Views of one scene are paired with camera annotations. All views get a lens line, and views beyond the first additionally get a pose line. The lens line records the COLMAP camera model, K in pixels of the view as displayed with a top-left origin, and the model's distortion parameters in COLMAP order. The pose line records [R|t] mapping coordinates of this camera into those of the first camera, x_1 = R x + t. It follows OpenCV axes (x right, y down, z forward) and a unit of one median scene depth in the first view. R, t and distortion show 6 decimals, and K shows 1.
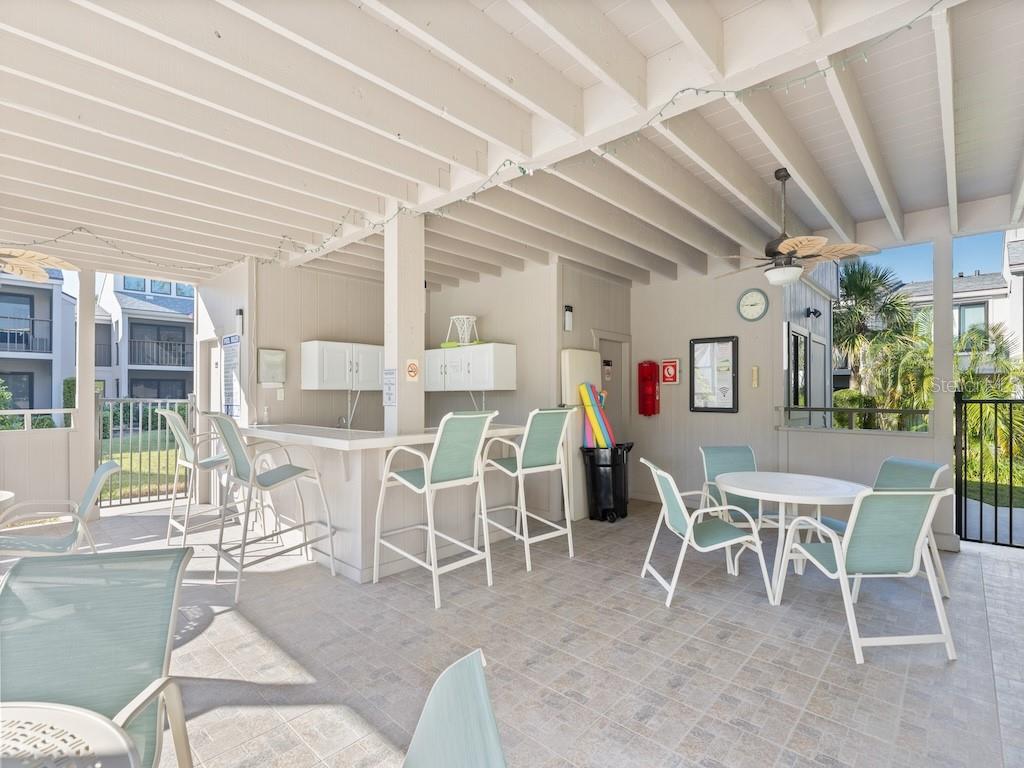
lens RADIAL K [[505.1, 0, 509.5], [0, 505.1, 390.0], [0, 0, 1]] dist [-0.006216, 0.000310]
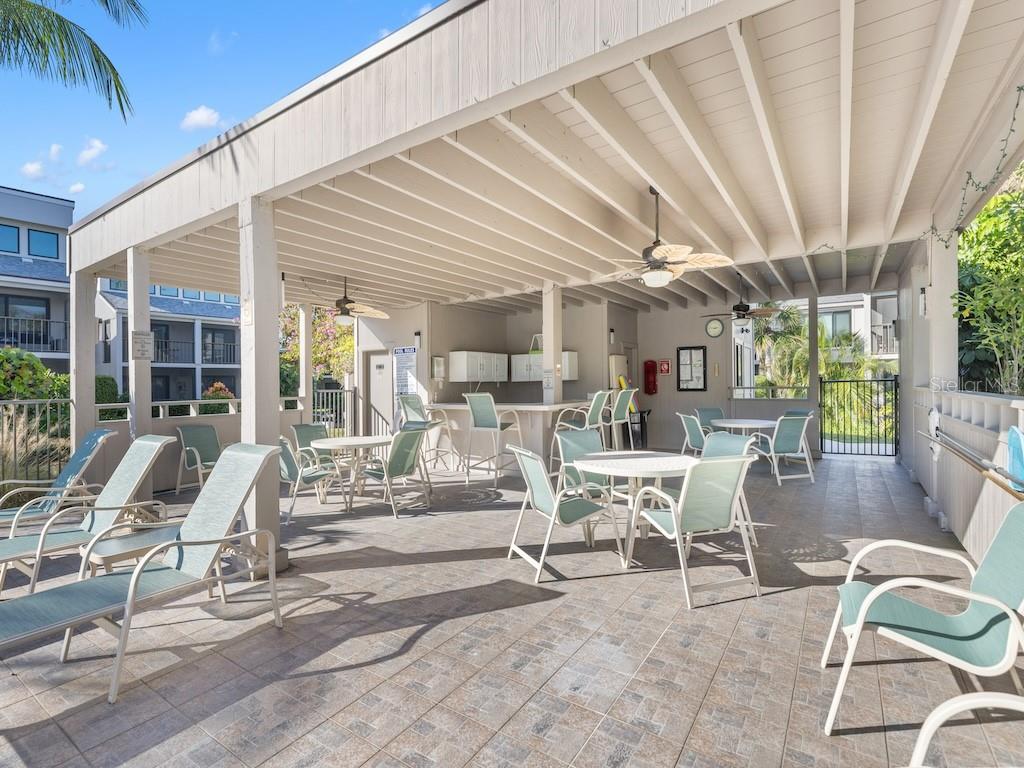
lens RADIAL K [[492.7, 0, 513.9], [0, 492.7, 380.0], [0, 0, 1]] dist [-0.005559, 0.000301]
pose [[0.989799, -0.015850, 0.141583, -0.402900], [0.015896, 0.999873, 0.000809, -0.003461], [-0.141578, 0.001450, 0.989926, -0.523250]]
